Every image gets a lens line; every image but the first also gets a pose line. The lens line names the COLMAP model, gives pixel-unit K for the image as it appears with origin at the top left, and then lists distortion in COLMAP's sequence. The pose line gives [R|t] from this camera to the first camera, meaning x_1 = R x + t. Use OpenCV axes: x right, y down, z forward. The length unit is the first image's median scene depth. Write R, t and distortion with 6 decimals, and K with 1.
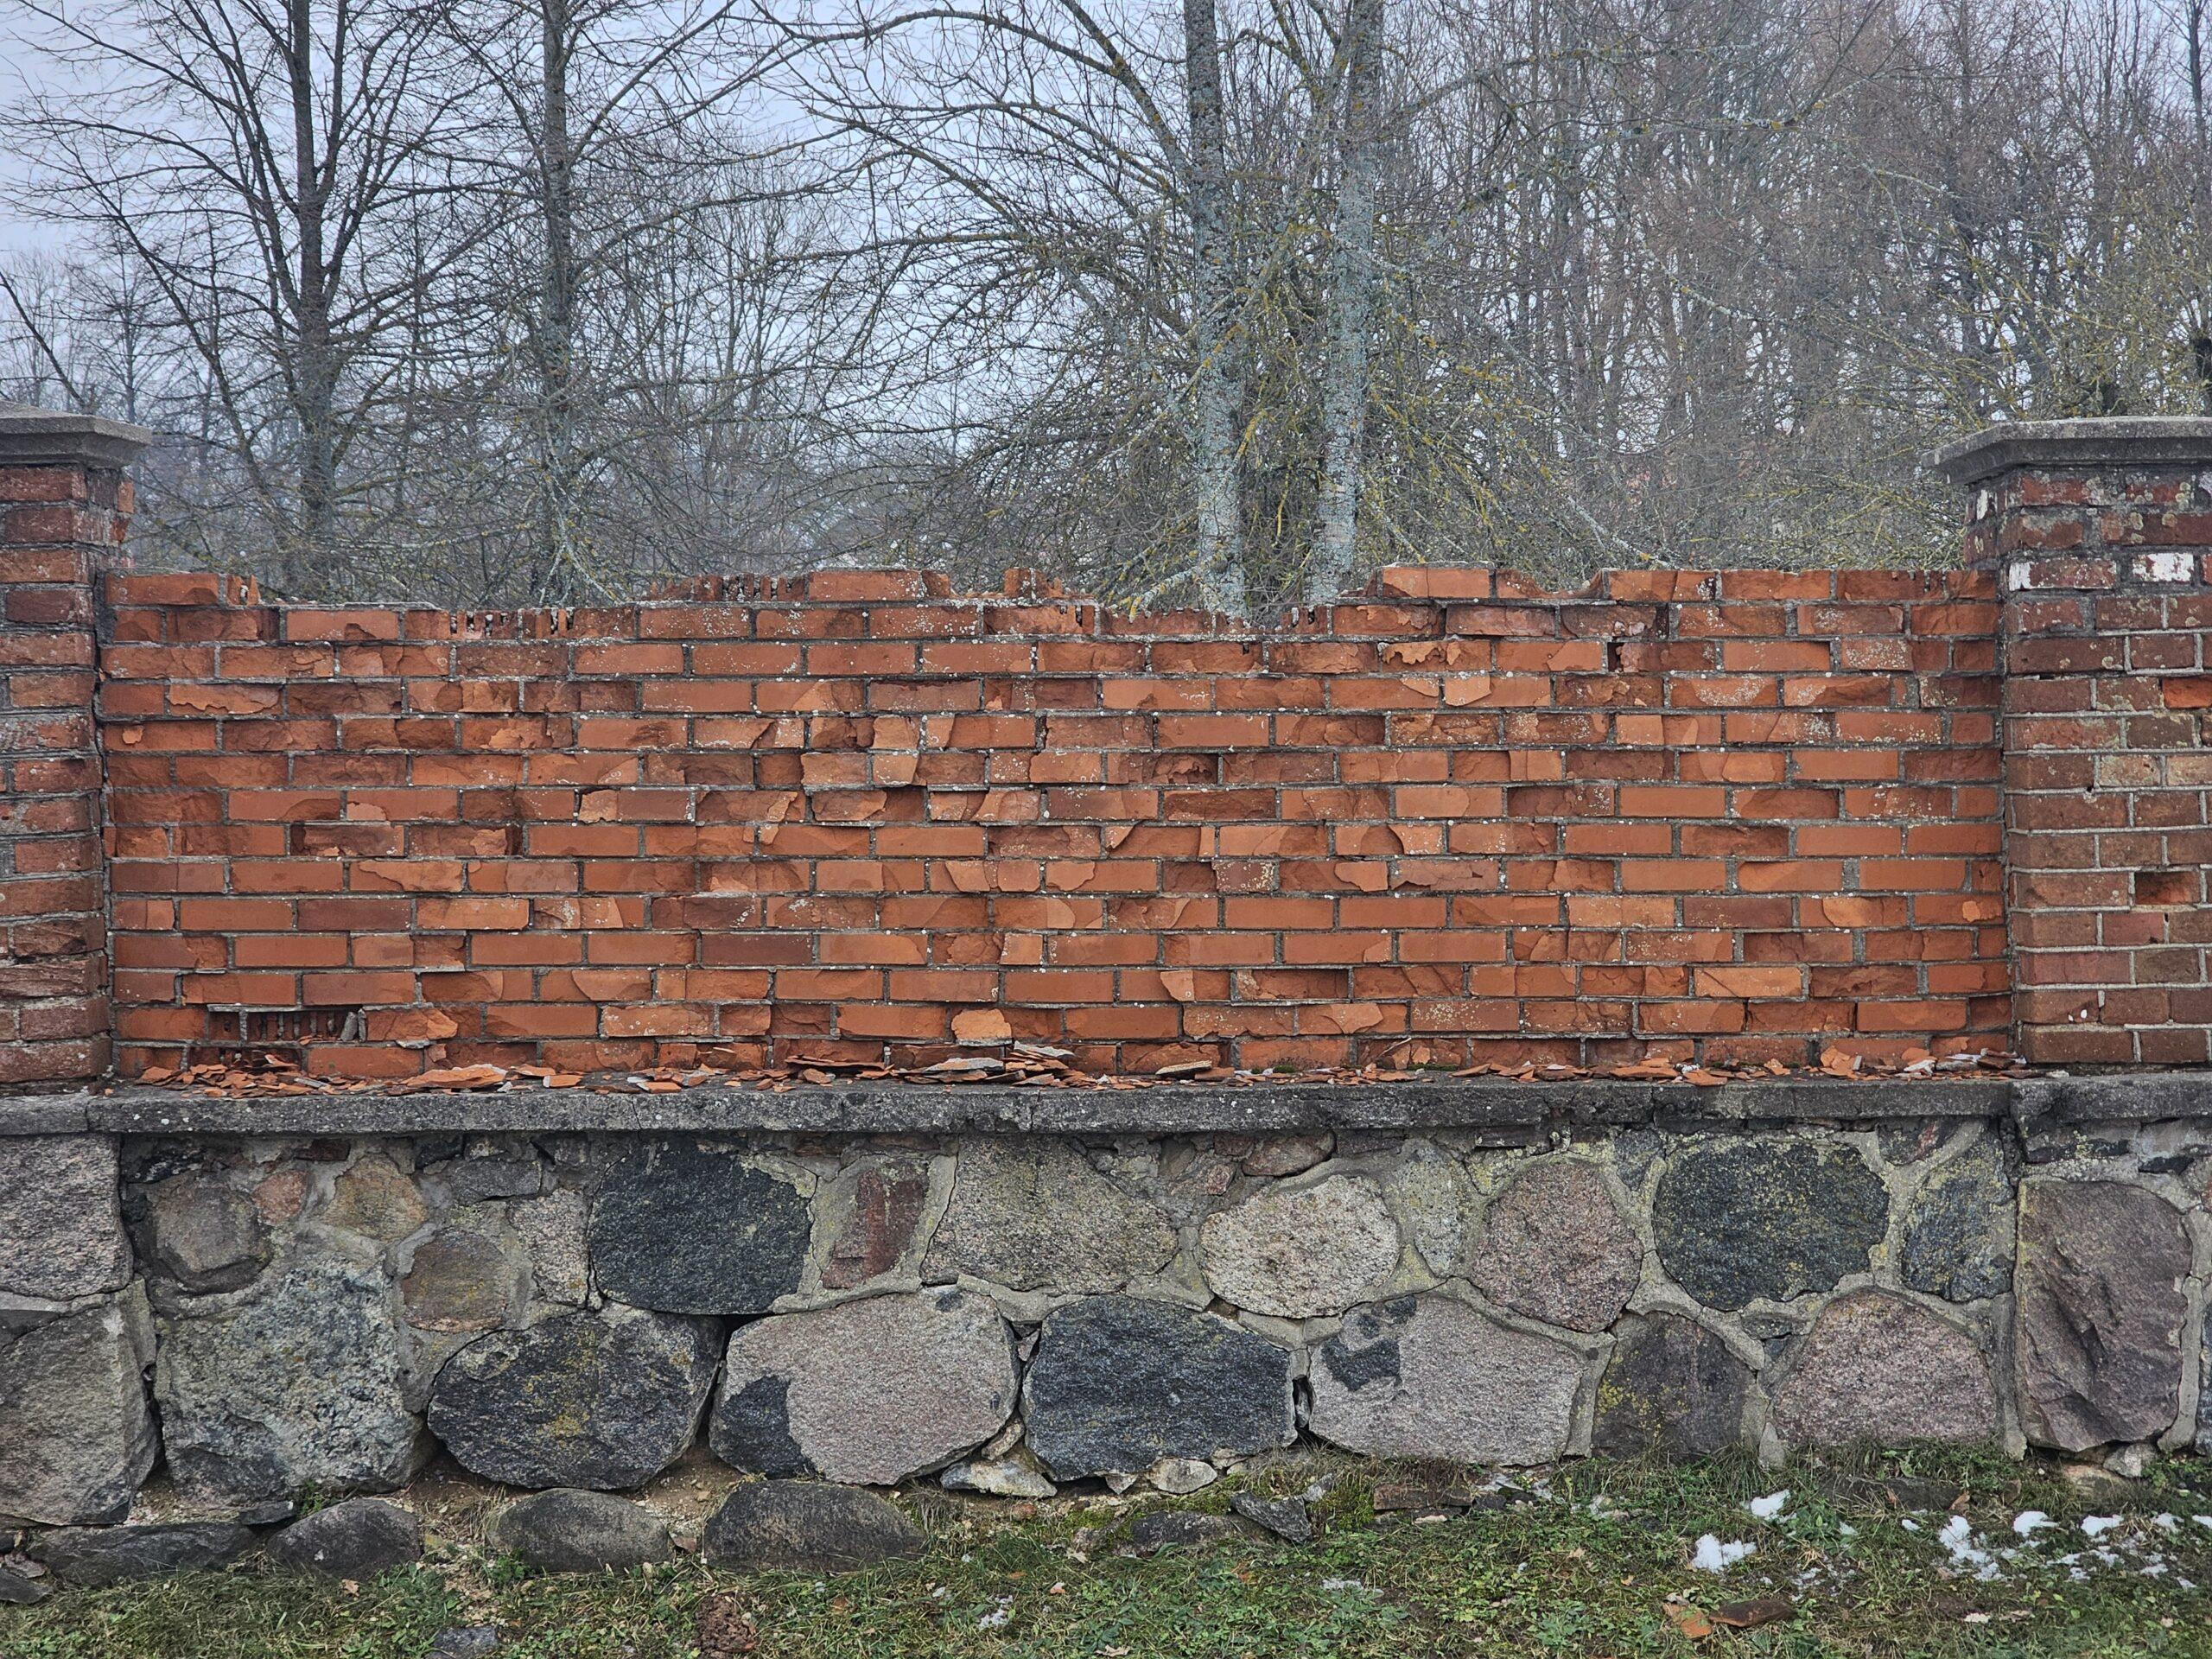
lens RADIAL K [[4389.3, 0, 1172.2], [0, 4389.3, 833.4], [0, 0, 1]] dist [-0.341079, 5.147437]
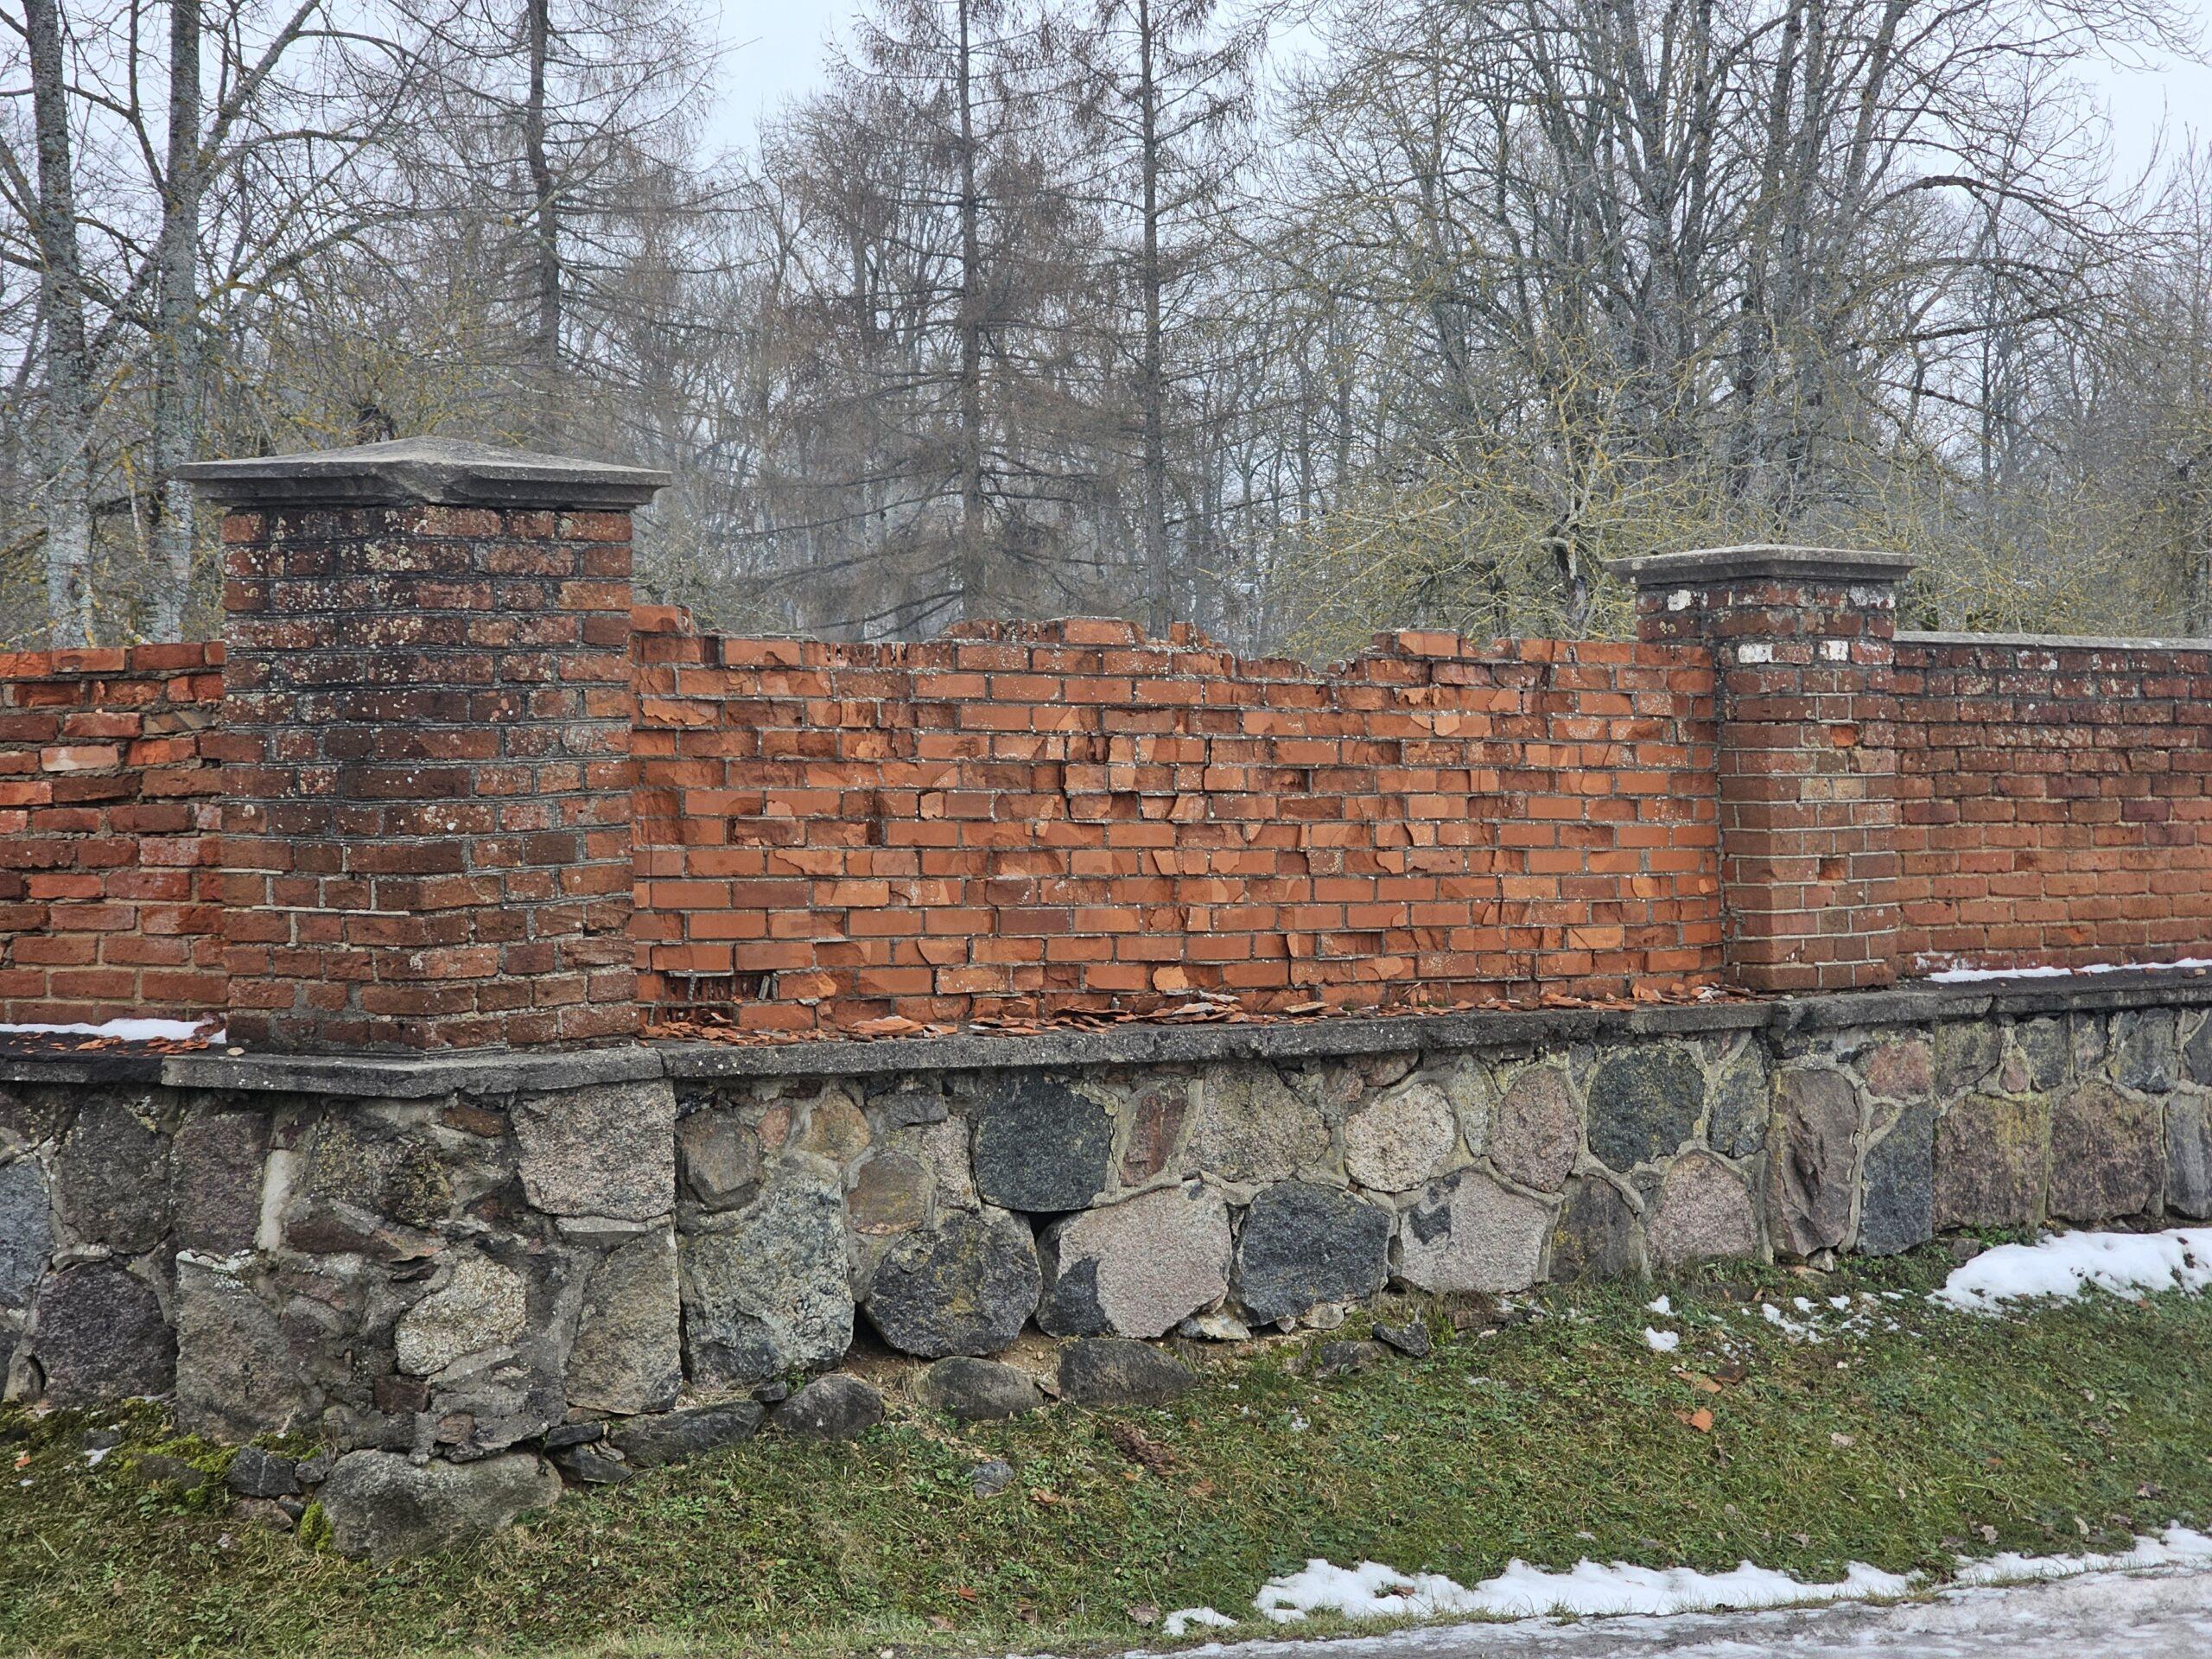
lens RADIAL K [[4355.1, 0, 1108.9], [0, 4355.1, 761.2], [0, 0, 1]] dist [-0.615517, 7.815126]
pose [[0.793202, 0.013924, 0.608800, -0.845900], [0.002349, 0.999661, -0.025924, 0.013273], [-0.608954, 0.021993, 0.792900, 0.002584]]
